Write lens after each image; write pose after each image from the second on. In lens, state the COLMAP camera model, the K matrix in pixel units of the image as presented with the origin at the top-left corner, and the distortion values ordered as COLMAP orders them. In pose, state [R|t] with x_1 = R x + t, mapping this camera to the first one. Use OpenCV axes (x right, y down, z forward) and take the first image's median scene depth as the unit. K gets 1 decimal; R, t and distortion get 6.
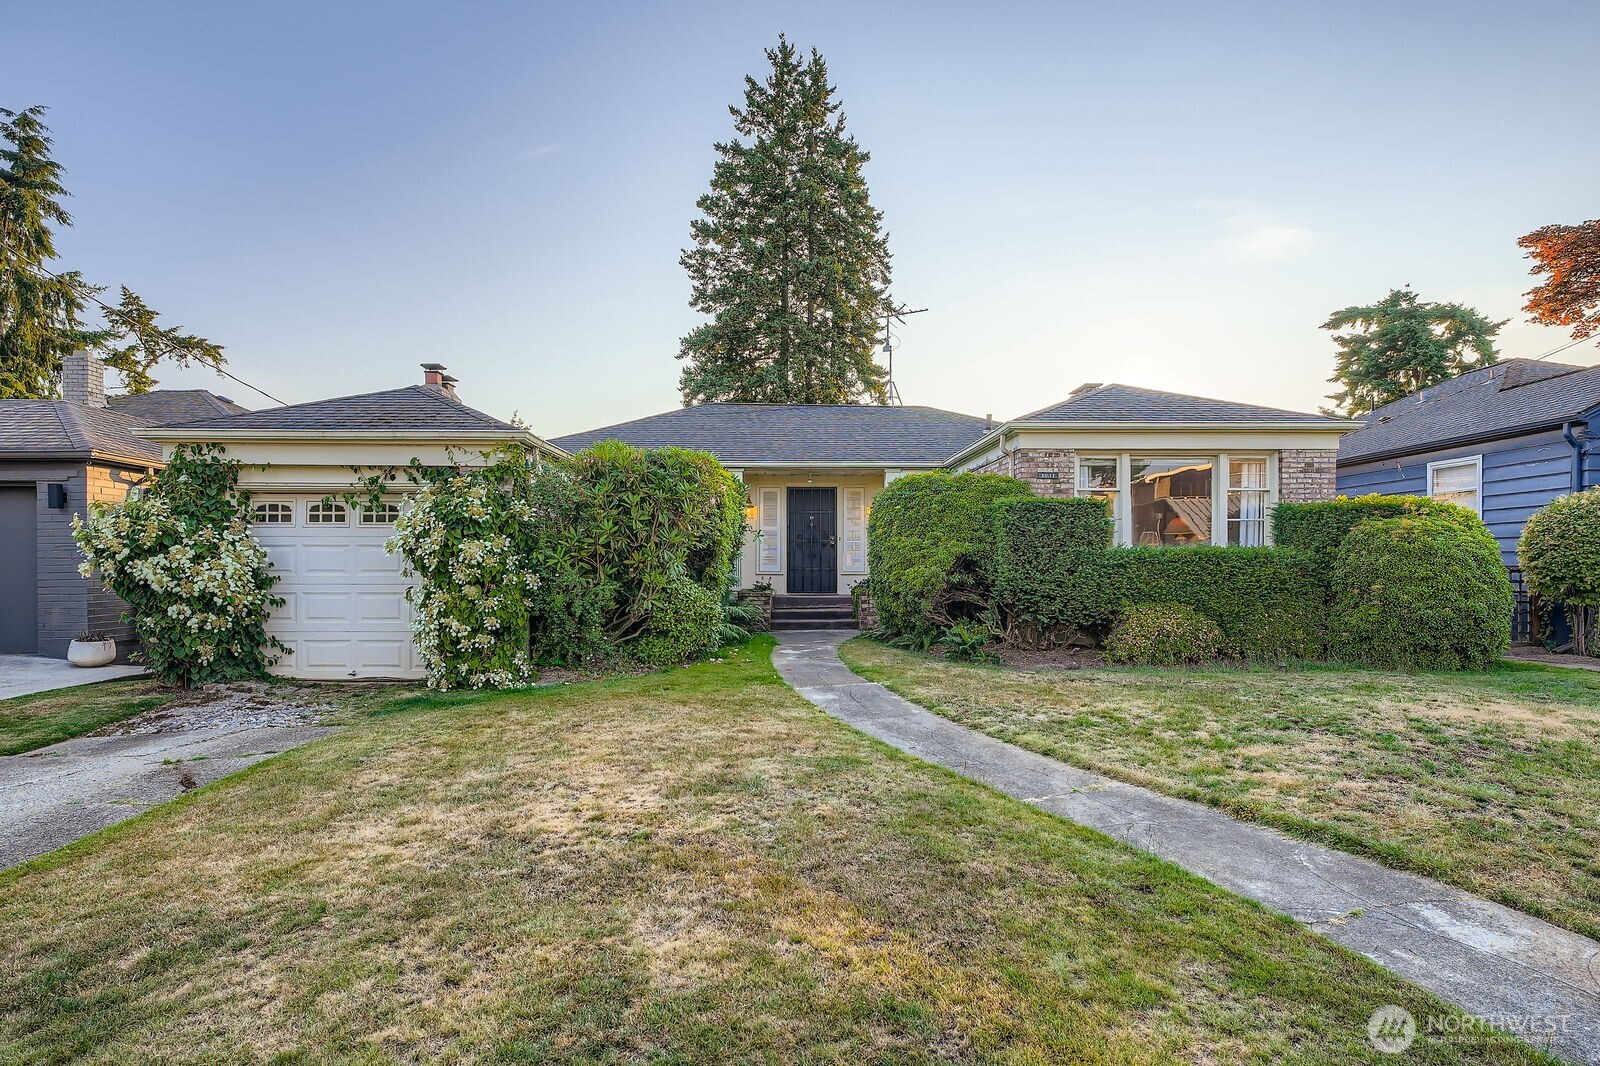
lens RADIAL K [[830.0, 0, 806.4], [0, 830.0, 549.1], [0, 0, 1]] dist [0.000940, 0.000235]
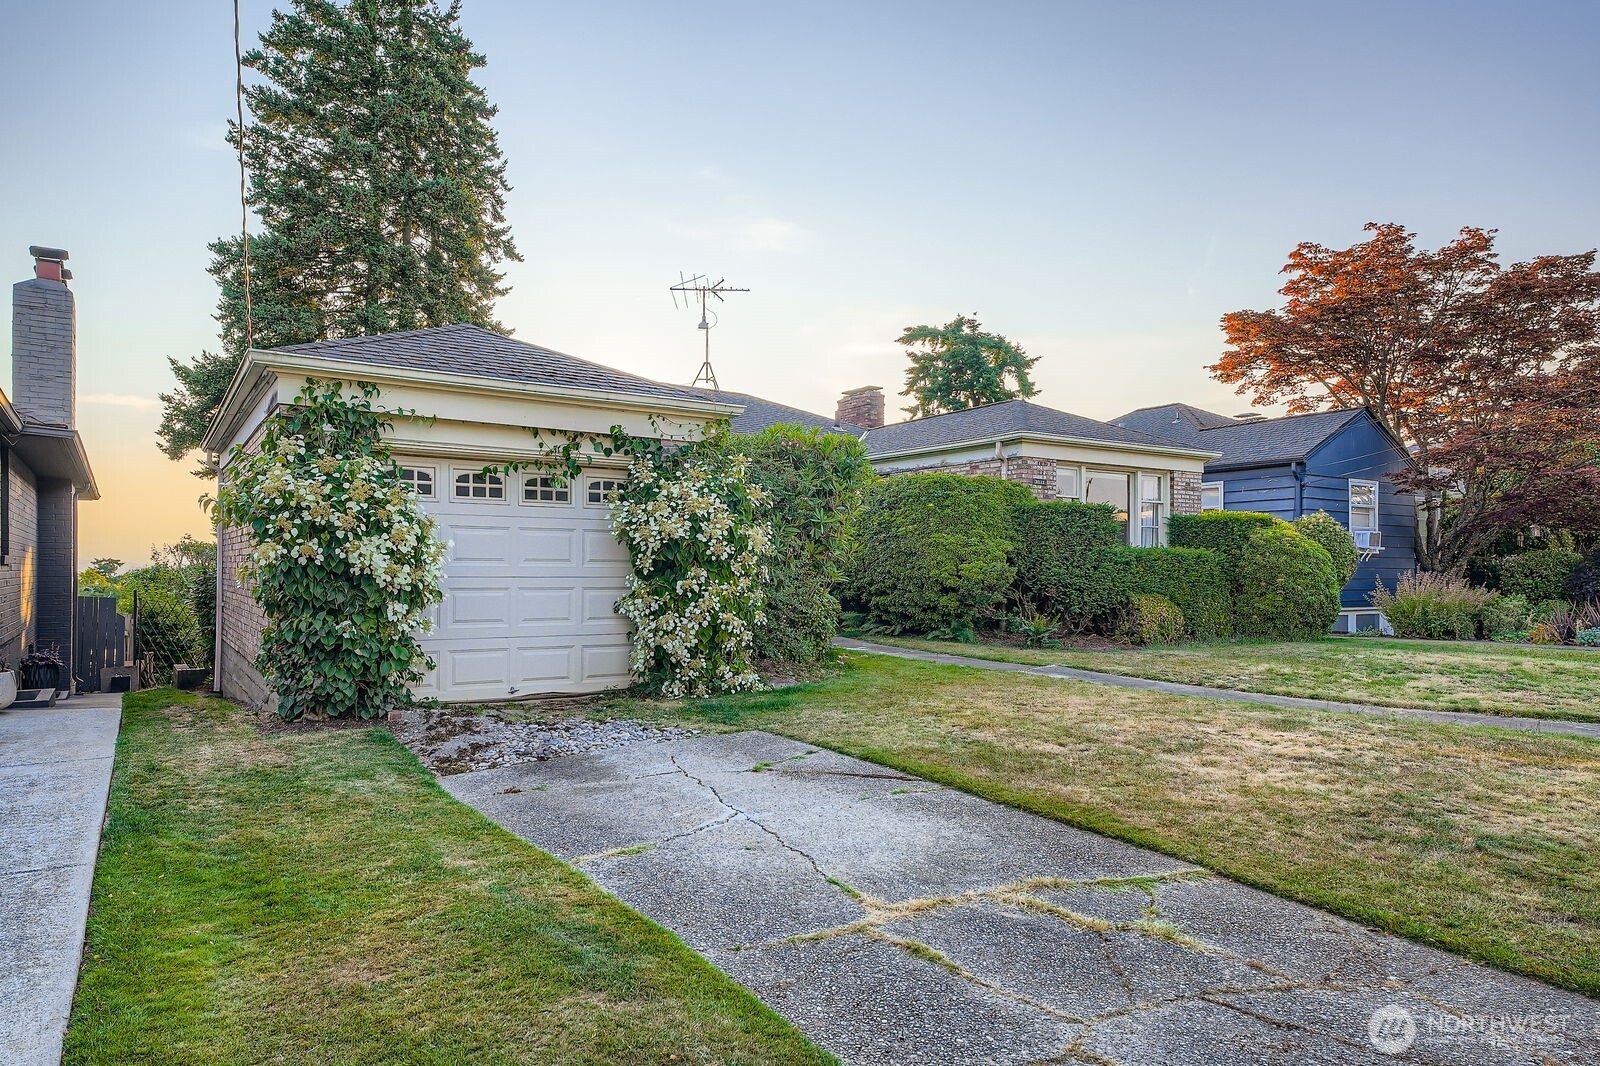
lens RADIAL K [[1011.6, 0, 797.0], [0, 1011.6, 540.2], [0, 0, 1]] dist [0.007105, -0.001418]
pose [[0.842066, 0.021030, 0.538964, -0.679306], [-0.014176, 0.999757, -0.016863, 0.015821], [-0.539188, 0.006559, 0.842160, 0.036663]]
